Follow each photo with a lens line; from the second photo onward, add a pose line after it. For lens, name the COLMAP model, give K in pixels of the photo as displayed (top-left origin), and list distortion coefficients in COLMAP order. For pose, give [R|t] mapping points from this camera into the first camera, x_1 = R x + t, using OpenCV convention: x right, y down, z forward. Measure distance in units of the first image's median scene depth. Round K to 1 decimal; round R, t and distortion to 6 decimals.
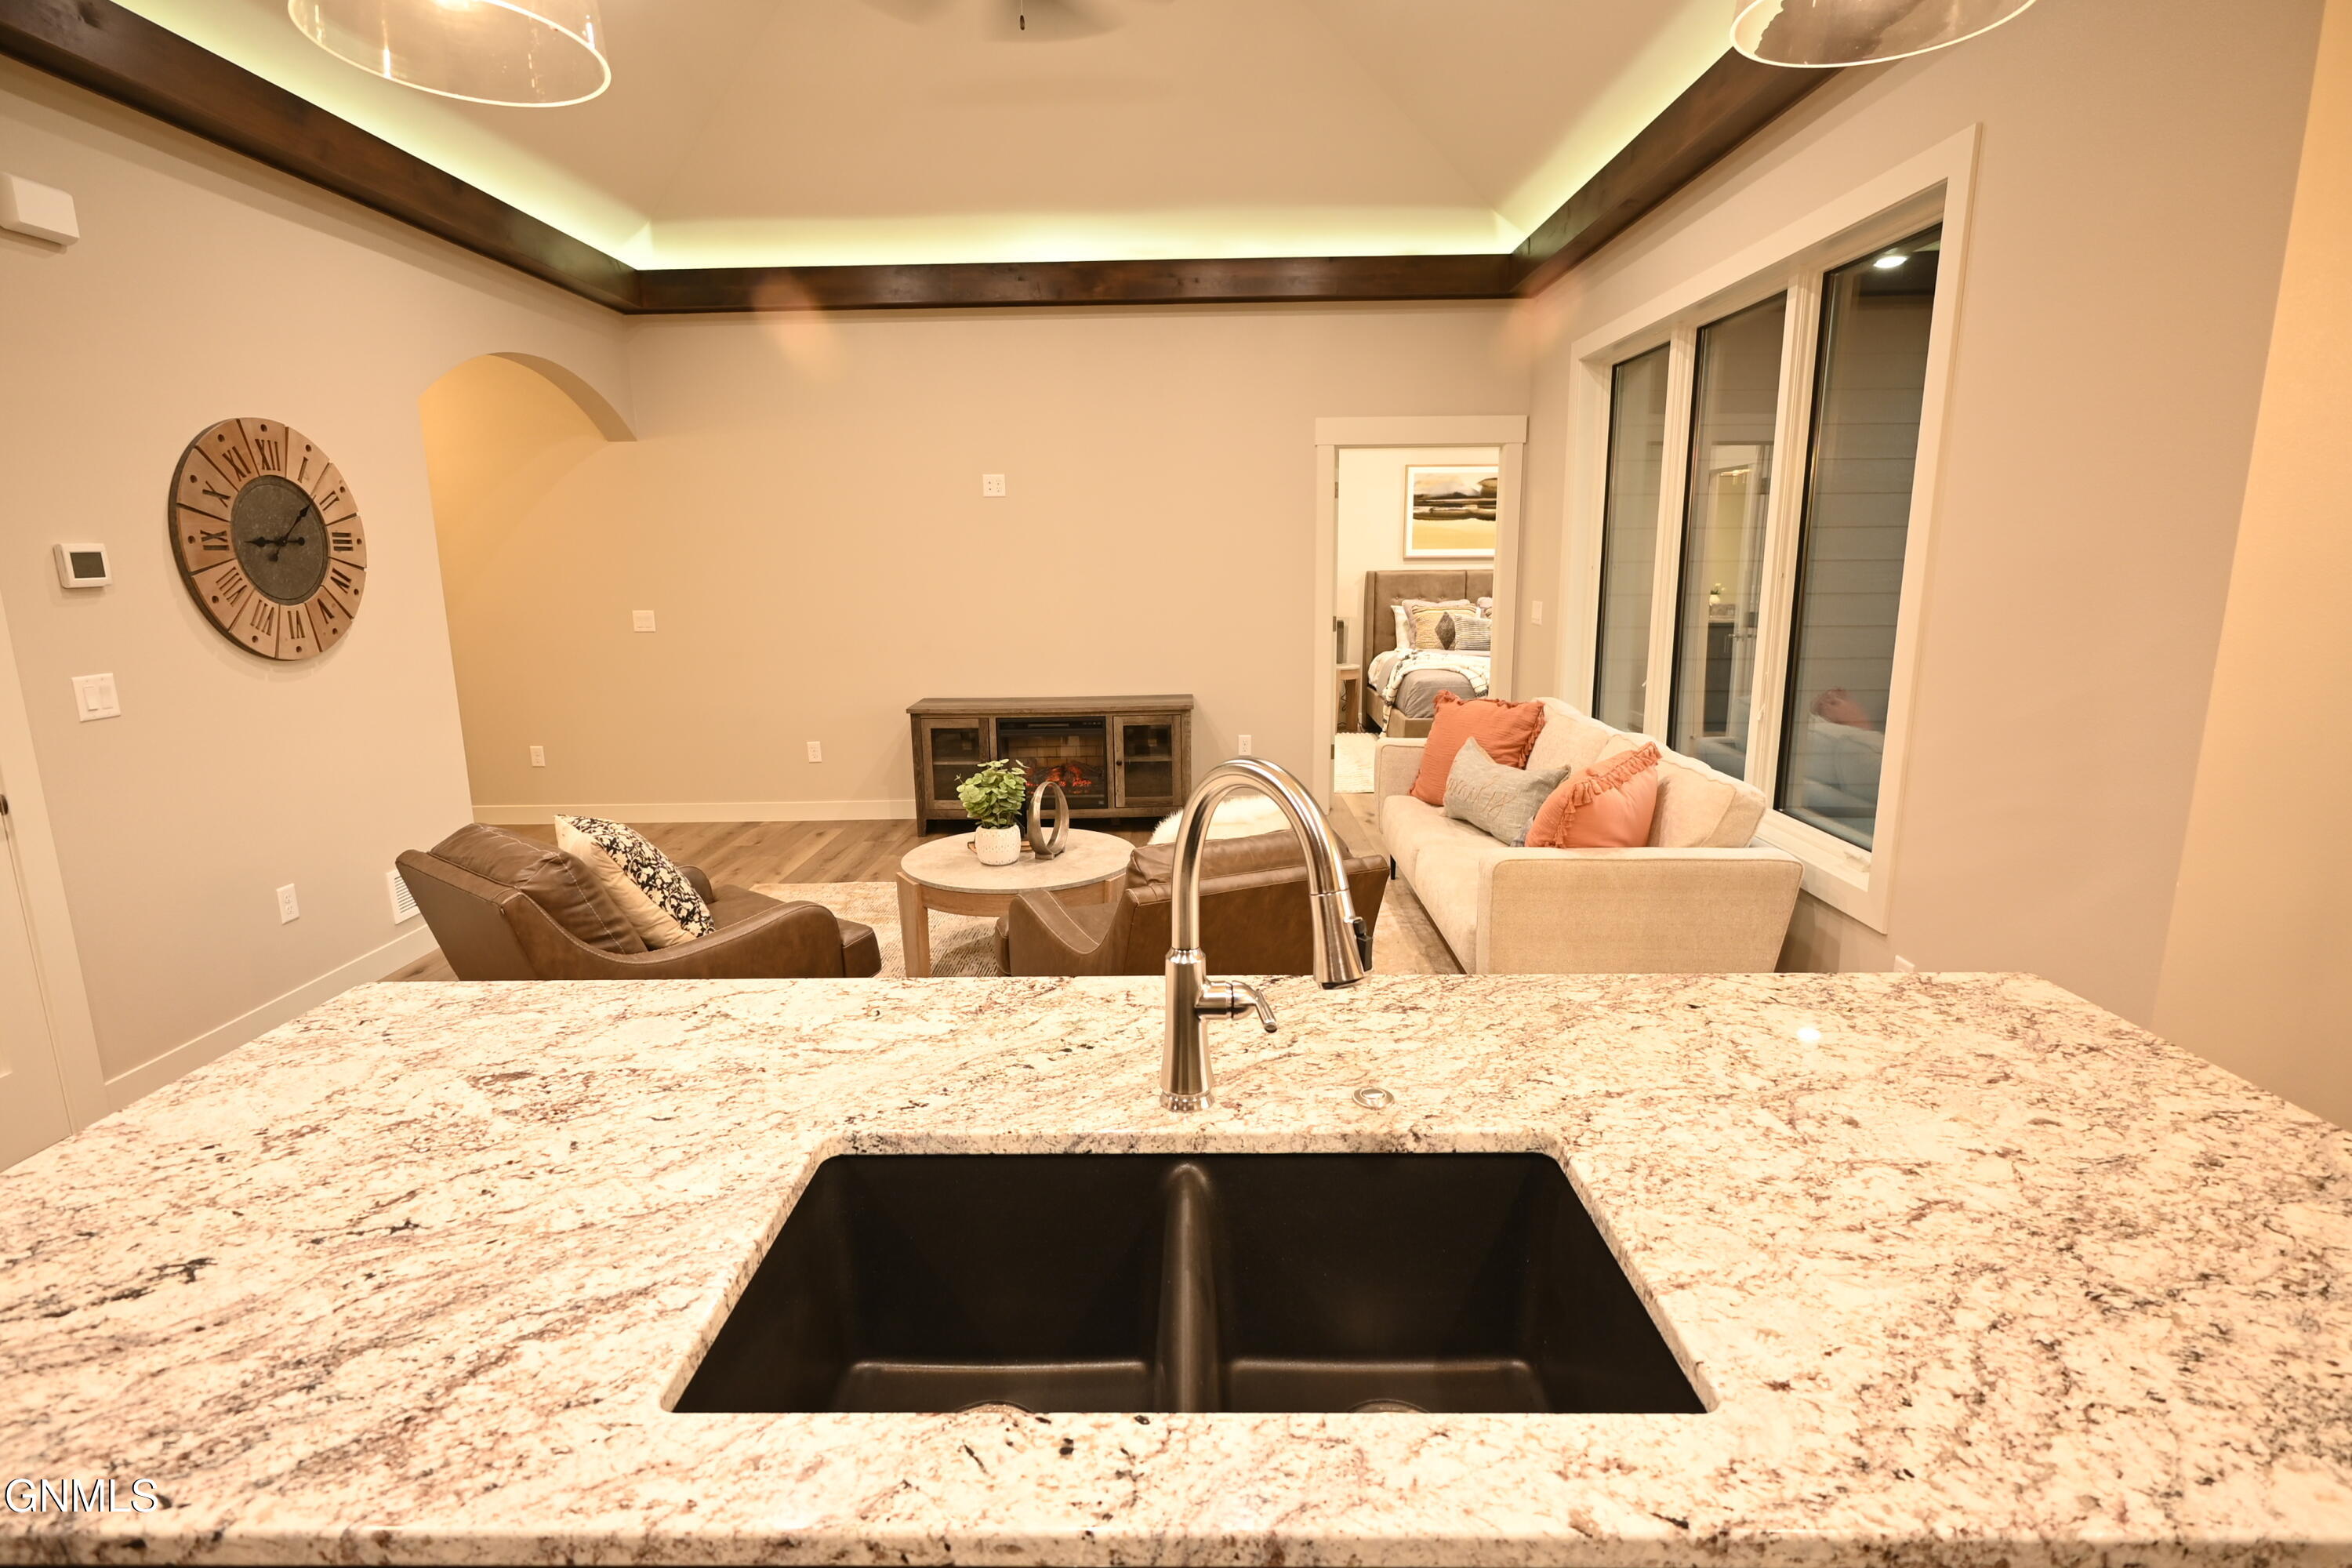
lens RADIAL K [[1158.4, 0, 1176.0], [0, 1158.4, 784.0], [0, 0, 1]] dist [-0.003210, 0.001828]
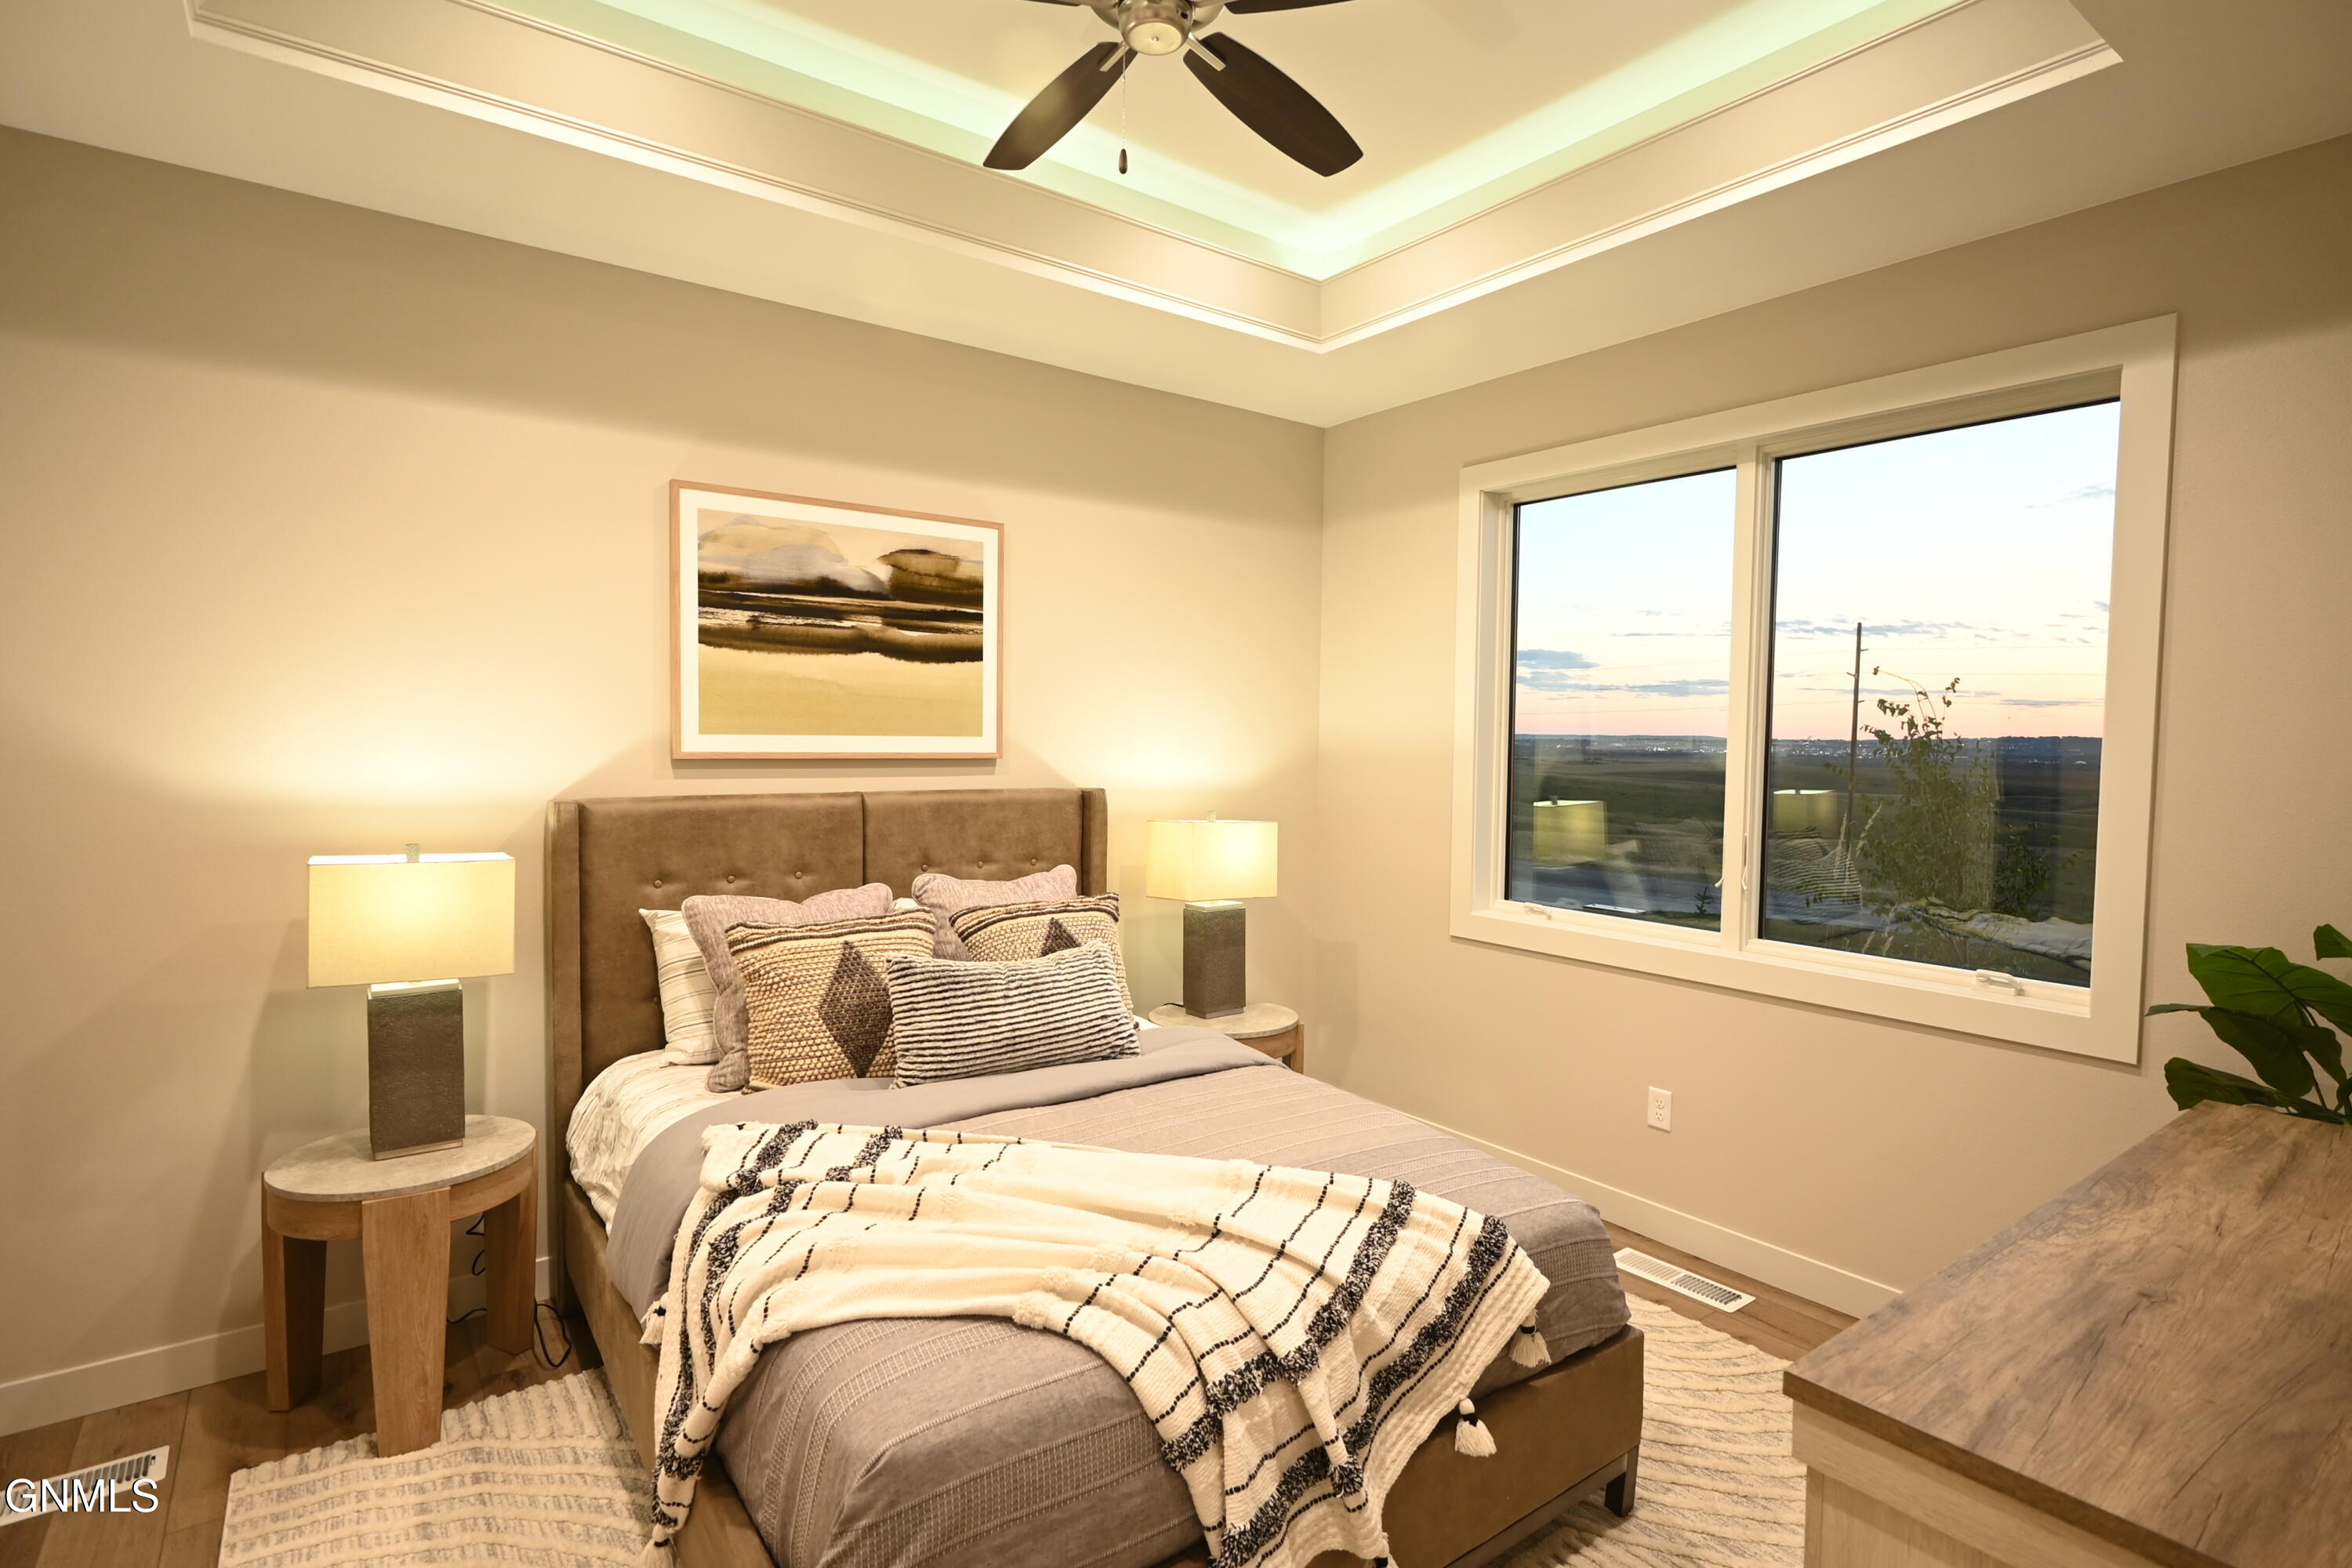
lens RADIAL K [[1158.4, 0, 1176.0], [0, 1158.4, 784.0], [0, 0, 1]] dist [-0.003210, 0.001828]
pose [[0.792783, -0.009545, 0.609429, 0.110974], [0.098914, 0.988638, -0.113188, -0.138583], [-0.601424, 0.150015, 0.784719, 0.666157]]
